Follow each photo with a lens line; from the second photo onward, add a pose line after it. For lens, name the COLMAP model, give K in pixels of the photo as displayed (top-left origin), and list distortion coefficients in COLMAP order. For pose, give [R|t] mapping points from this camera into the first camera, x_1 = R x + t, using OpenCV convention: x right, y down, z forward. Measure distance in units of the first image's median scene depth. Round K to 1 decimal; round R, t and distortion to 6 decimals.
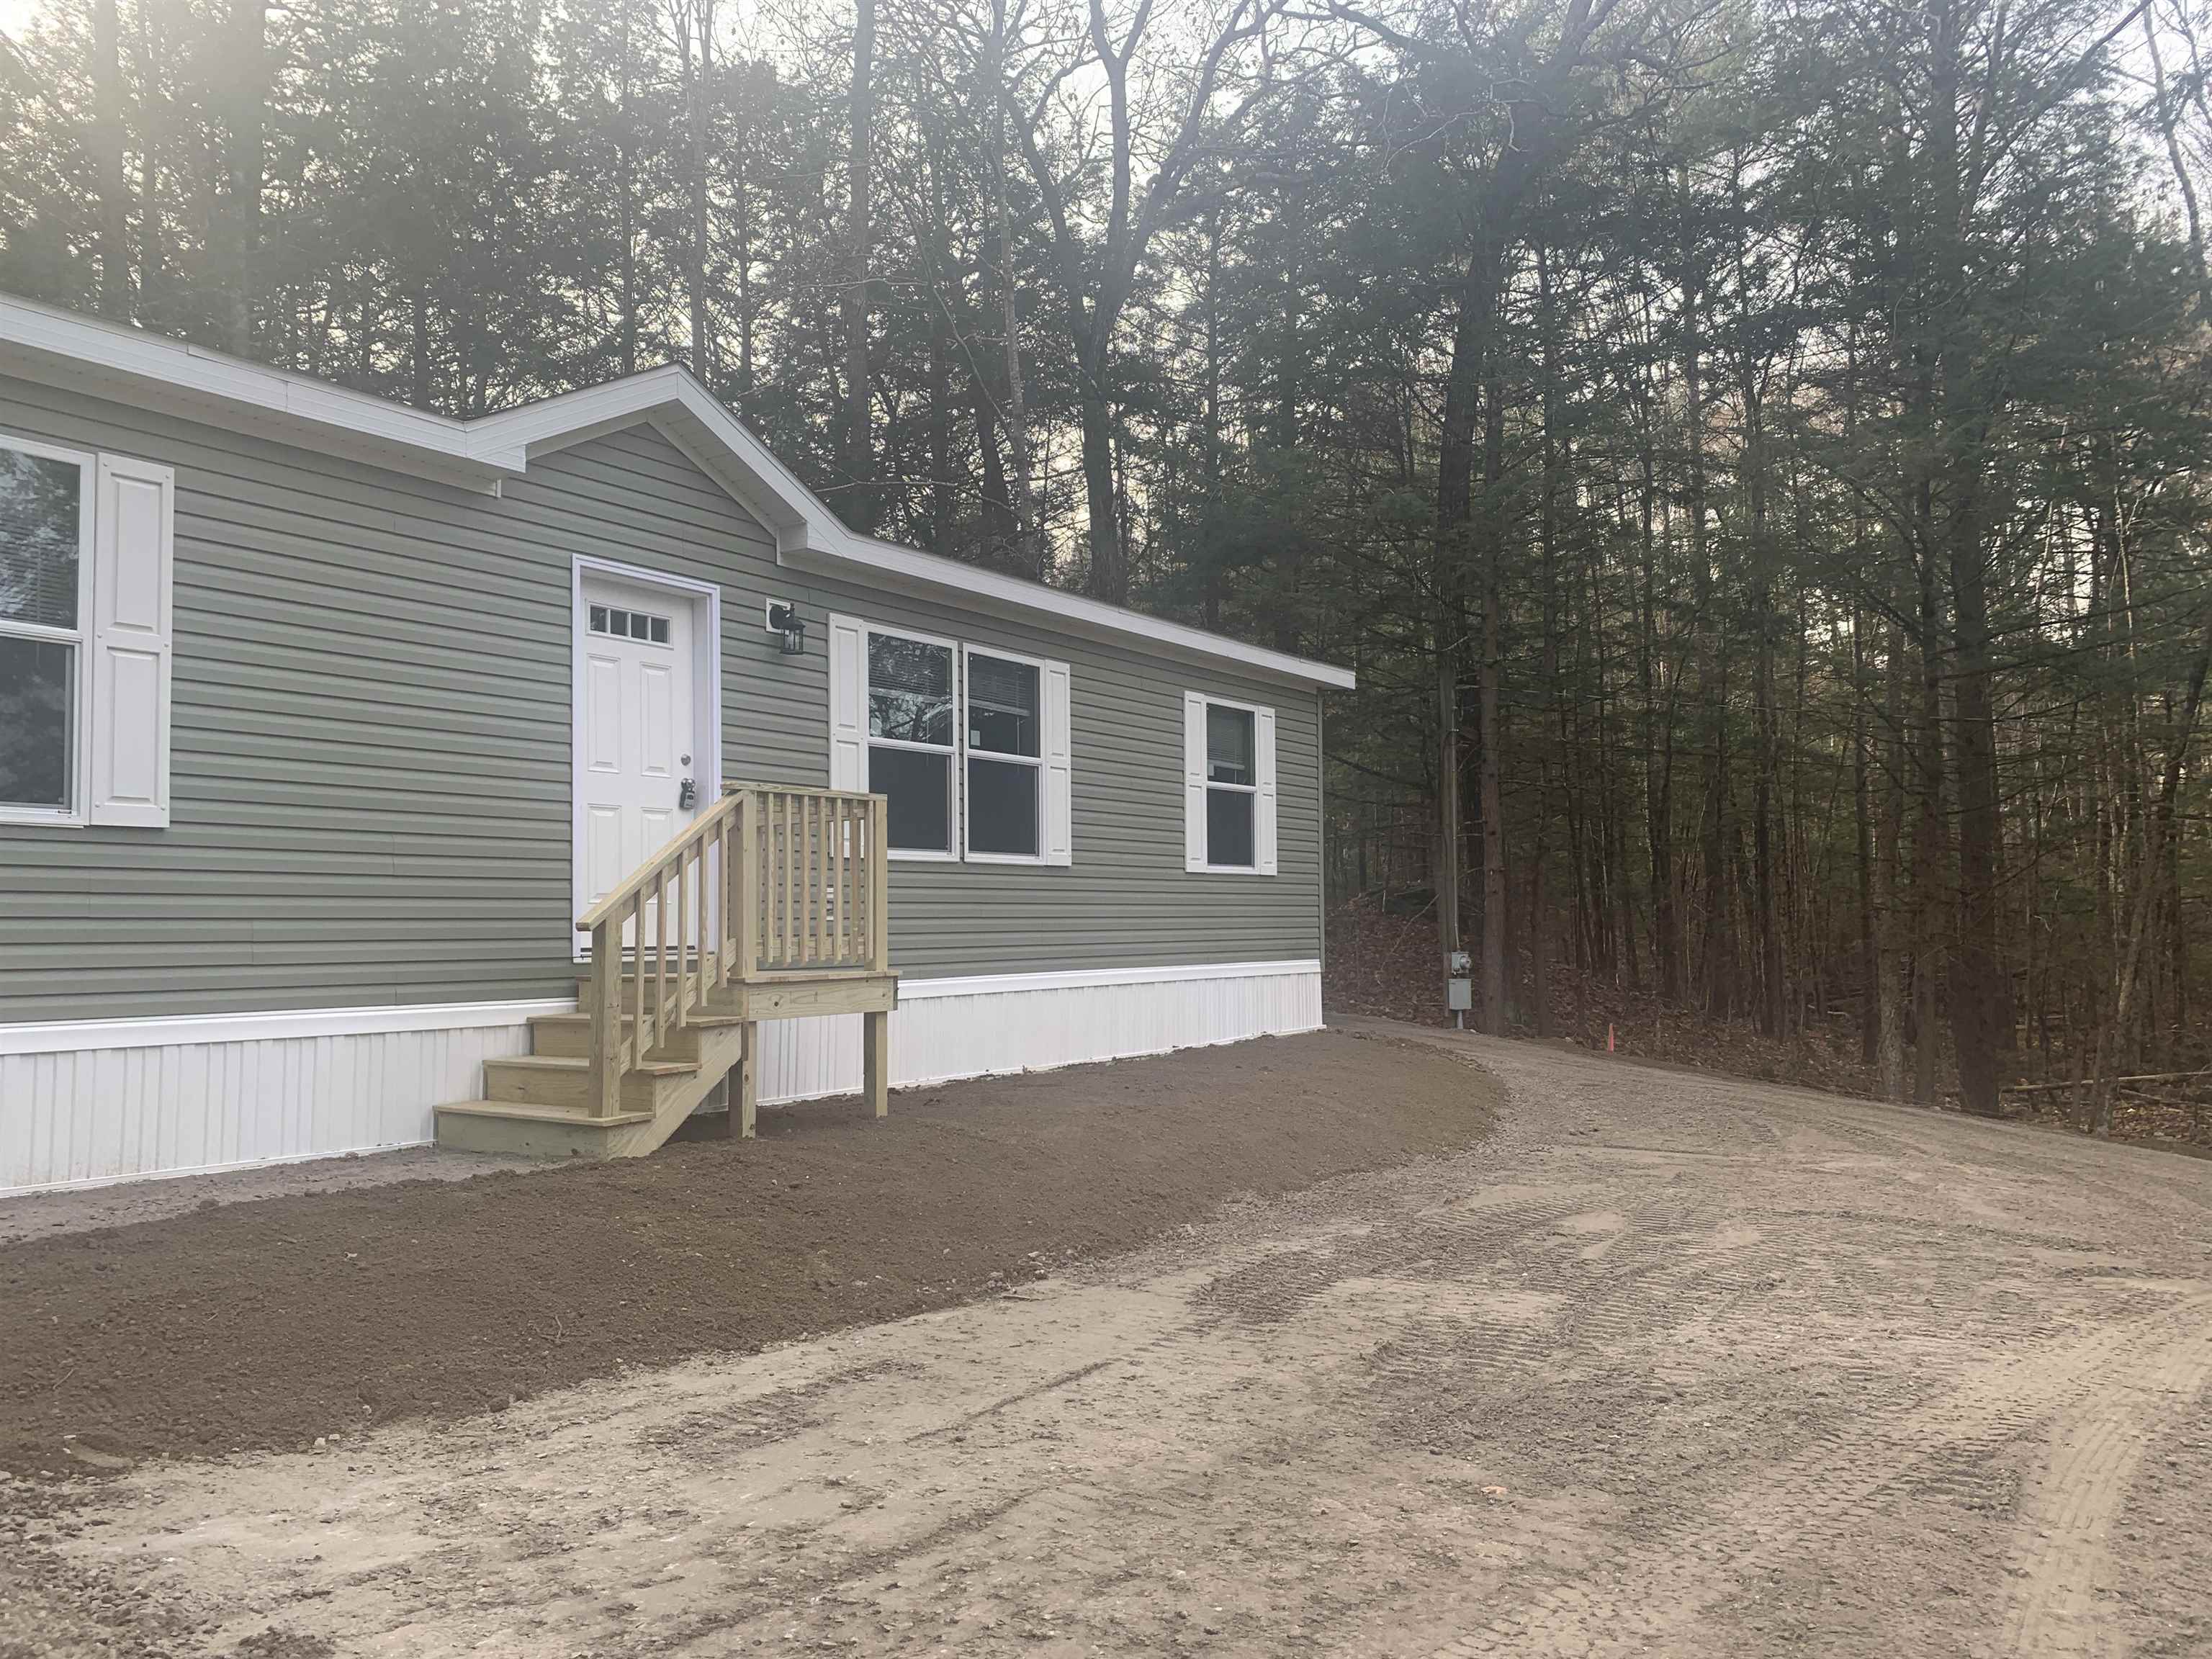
lens RADIAL K [[1682.4, 0, 1112.6], [0, 1682.4, 849.5], [0, 0, 1]] dist [0.009834, 0.006248]
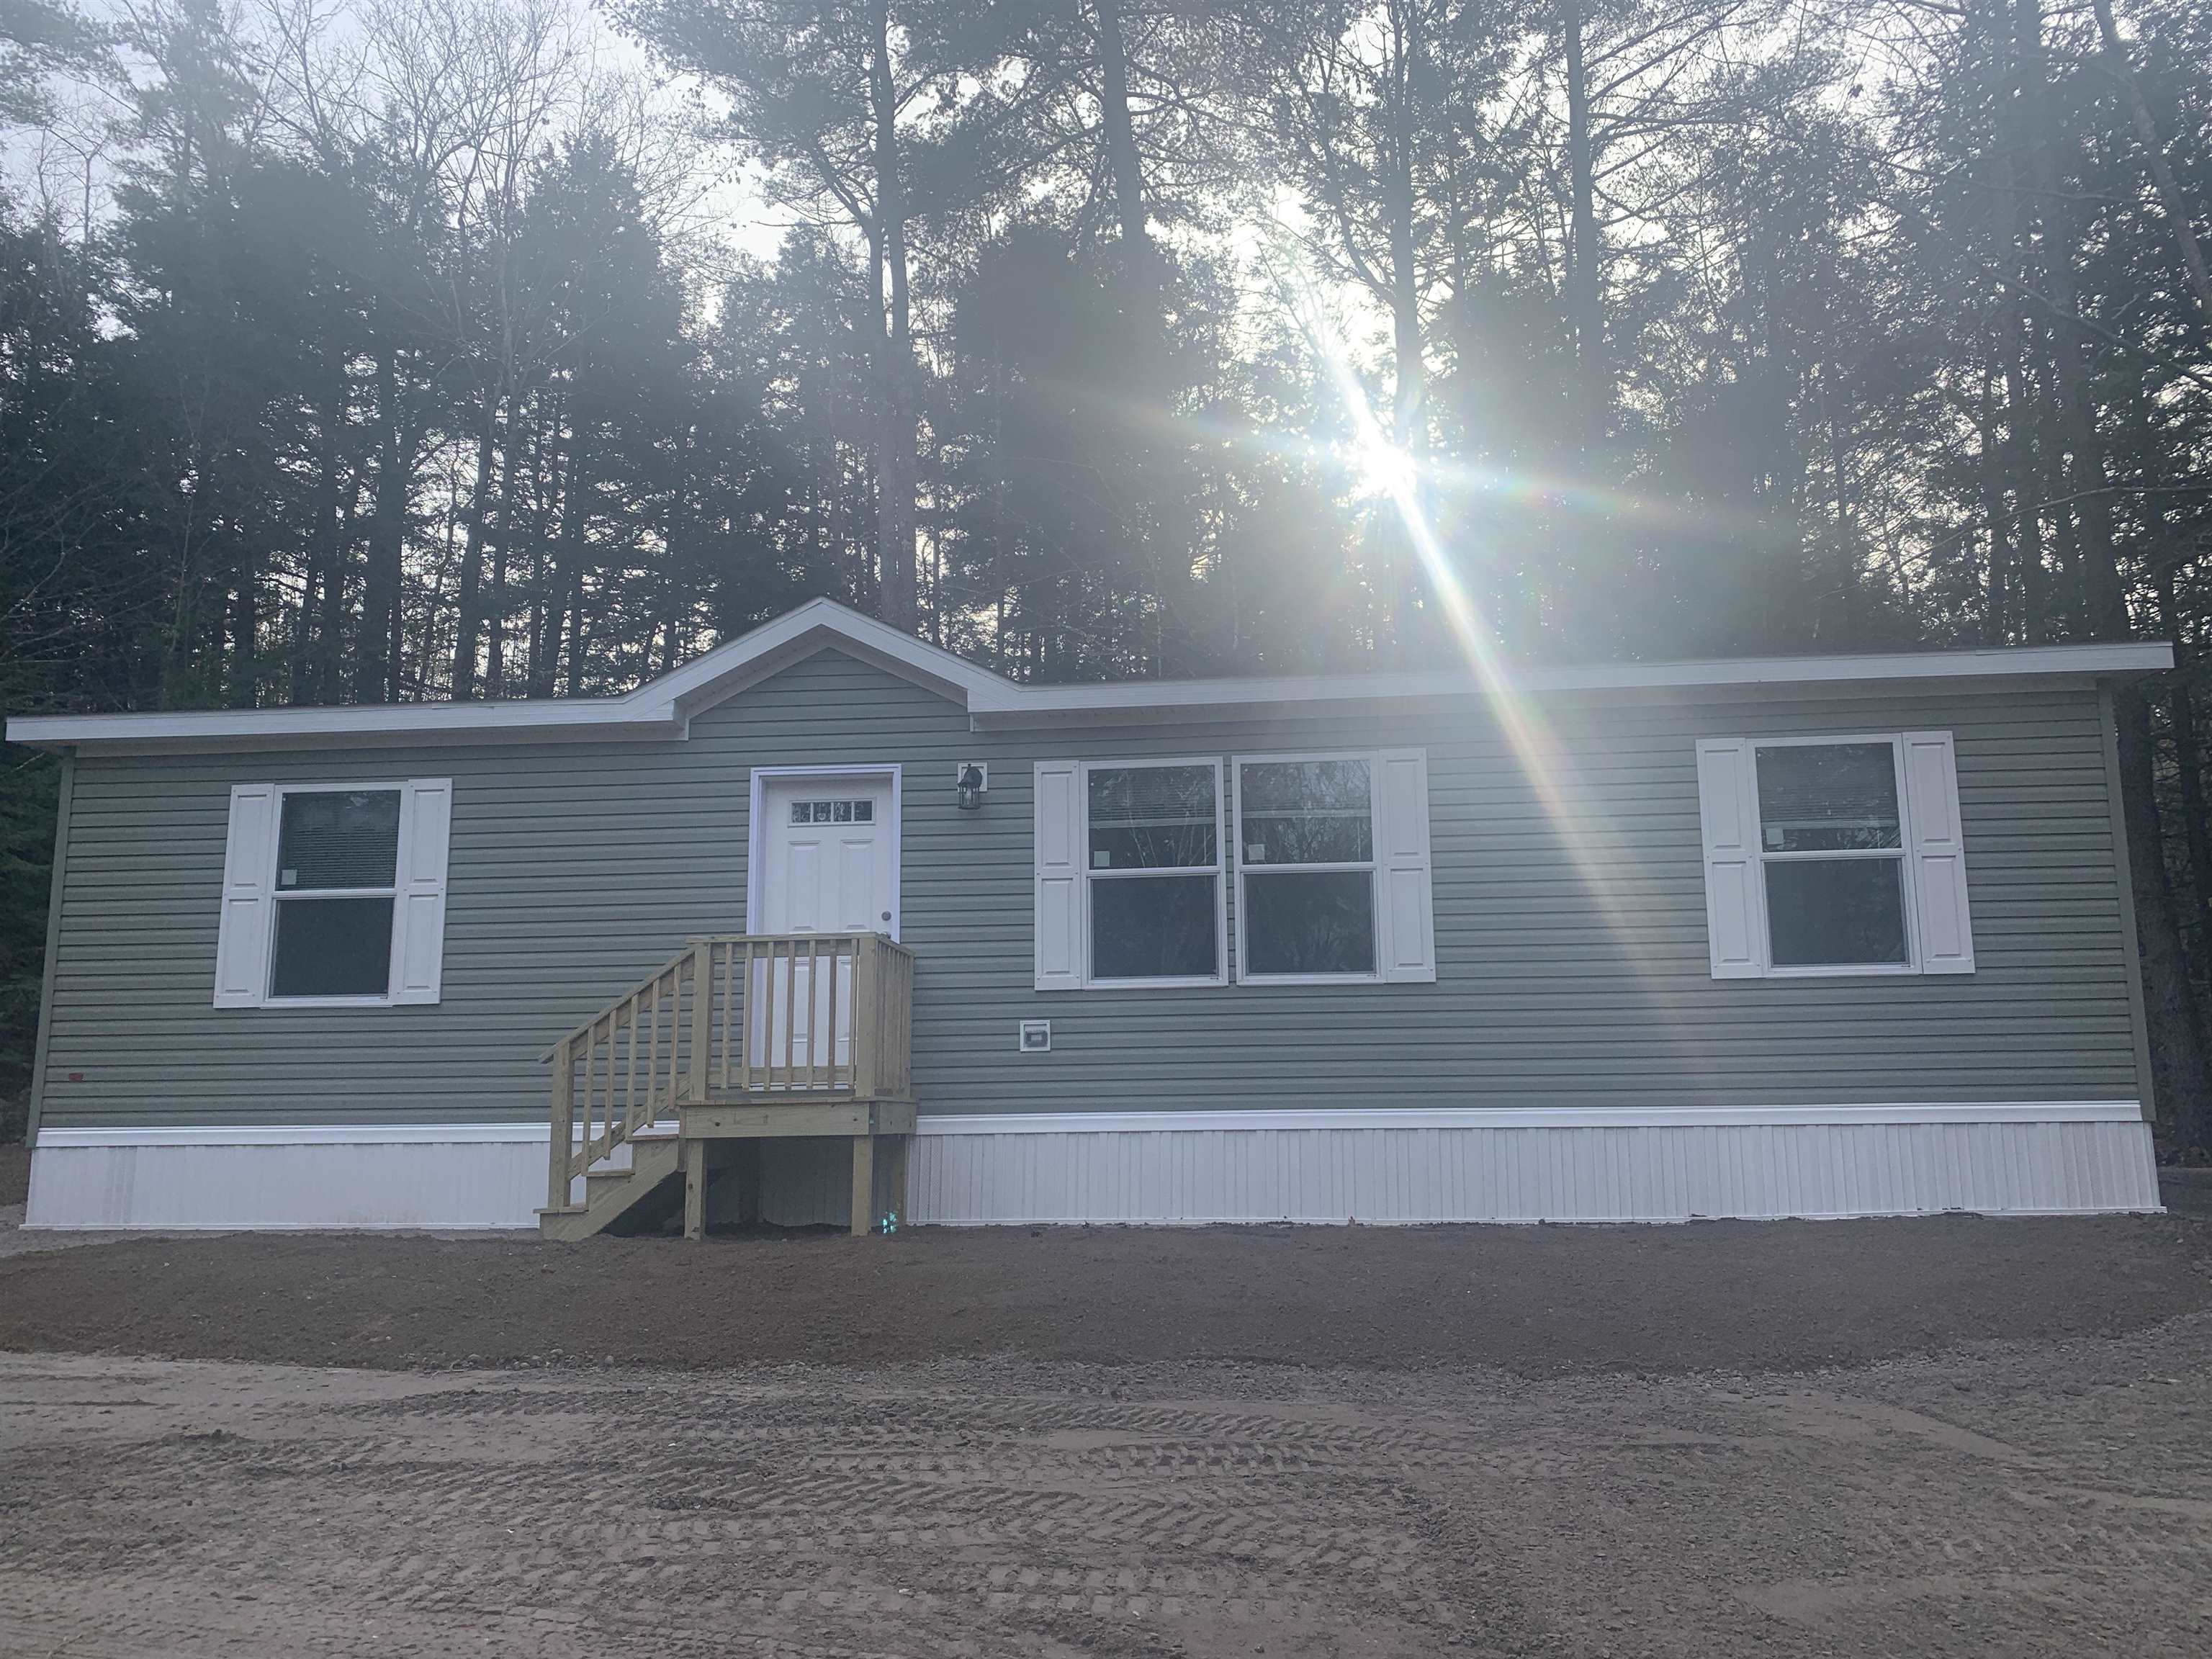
lens RADIAL K [[1682.1, 0, 1125.7], [0, 1682.1, 828.2], [0, 0, 1]] dist [0.063999, -0.065995]
pose [[0.479905, -0.146182, -0.865056, 0.776105], [0.049819, 0.988970, -0.139484, 0.053153], [0.875905, 0.023843, 0.481894, 0.536580]]
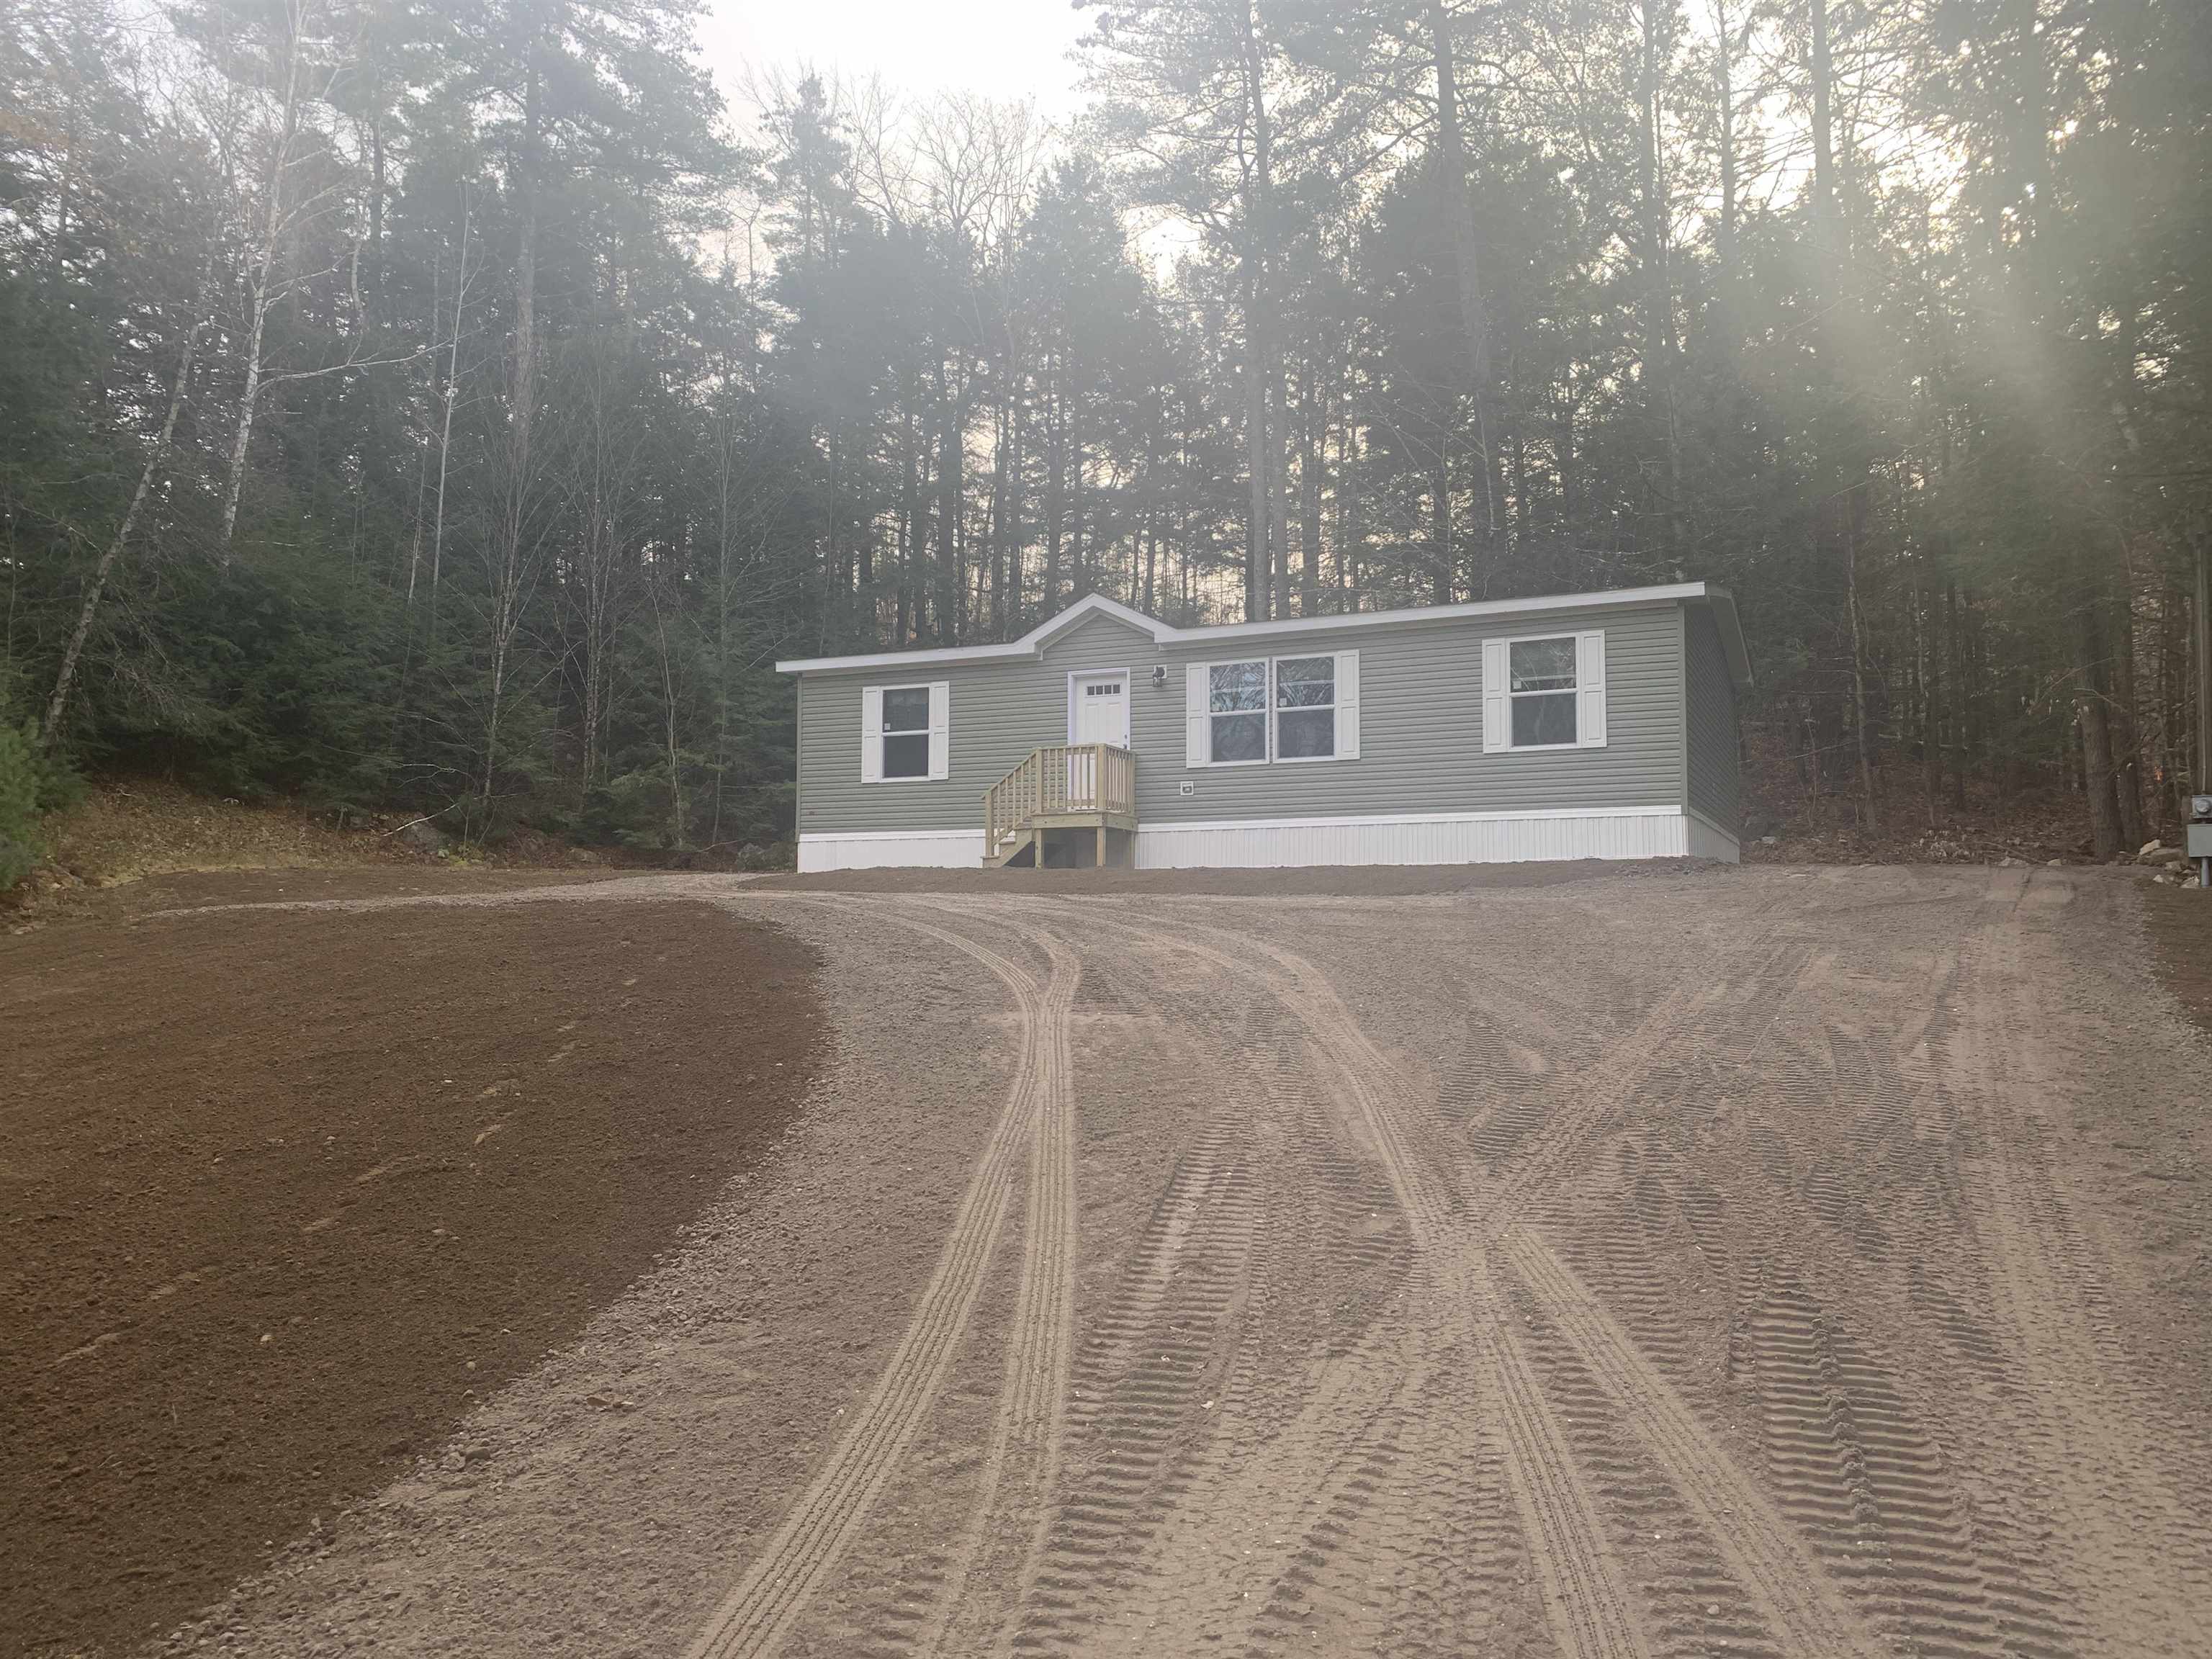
lens RADIAL K [[1690.7, 0, 1114.6], [0, 1690.7, 821.5], [0, 0, 1]] dist [0.131051, -0.277179]
pose [[0.157691, -0.064647, -0.985370, 2.108610], [0.045148, 0.997283, -0.058204, 0.209443], [0.986456, -0.035309, 0.160182, 0.517356]]
